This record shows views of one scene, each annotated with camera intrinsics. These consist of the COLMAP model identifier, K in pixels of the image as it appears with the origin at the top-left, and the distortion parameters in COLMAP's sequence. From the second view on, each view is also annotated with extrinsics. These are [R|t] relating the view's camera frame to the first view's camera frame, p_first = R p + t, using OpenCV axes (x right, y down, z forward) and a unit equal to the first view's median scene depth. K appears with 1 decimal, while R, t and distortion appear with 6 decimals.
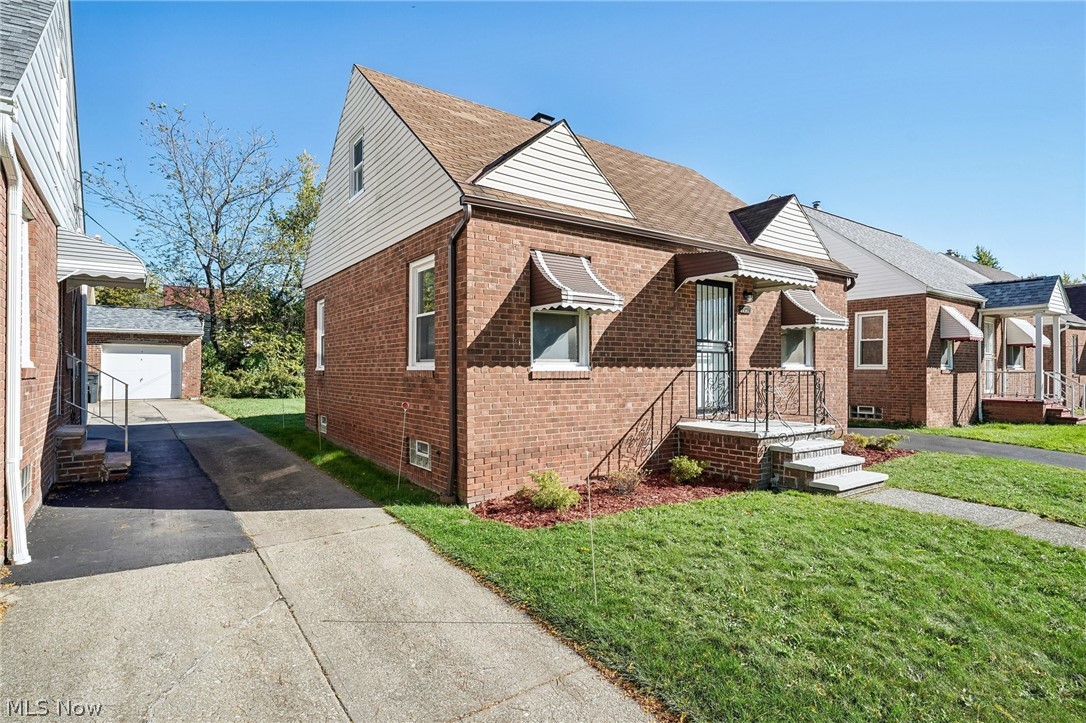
lens RADIAL K [[561.0, 0, 542.5], [0, 561.0, 365.7], [0, 0, 1]] dist [0.016486, 0.000718]
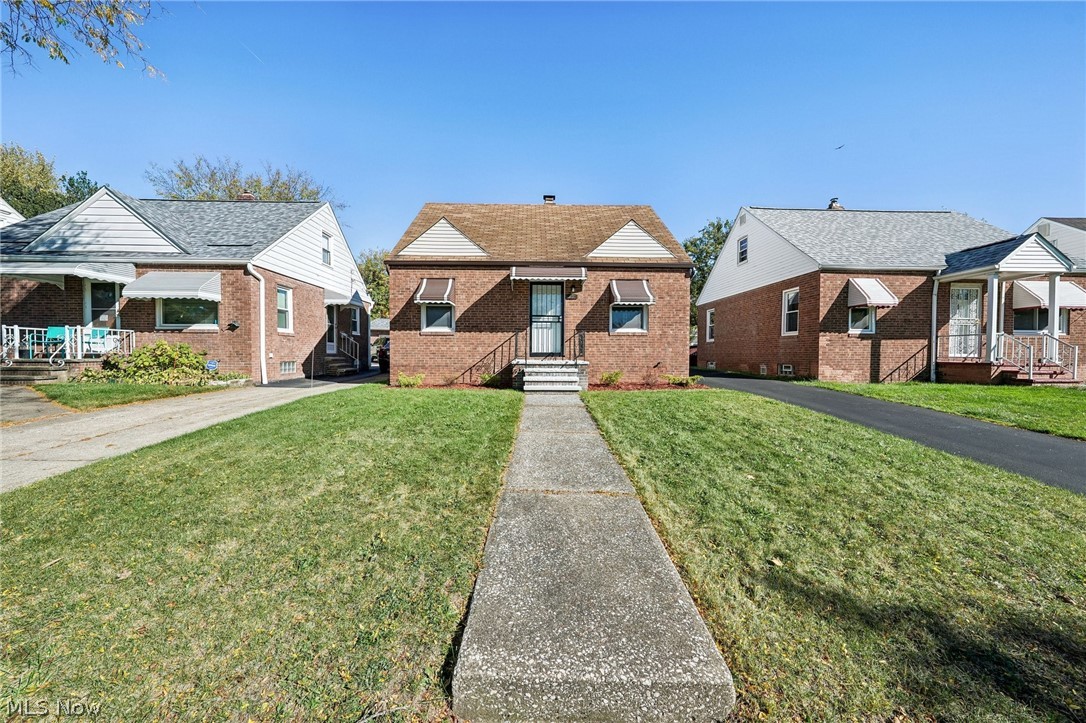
lens RADIAL K [[374.8, 0, 541.4], [0, 374.8, 361.2], [0, 0, 1]] dist [0.003406, 0.000219]
pose [[0.827917, 0.013694, -0.560684, 0.957828], [-0.000349, 0.999714, 0.023902, 0.071331], [0.560851, -0.019593, 0.827685, -0.000221]]
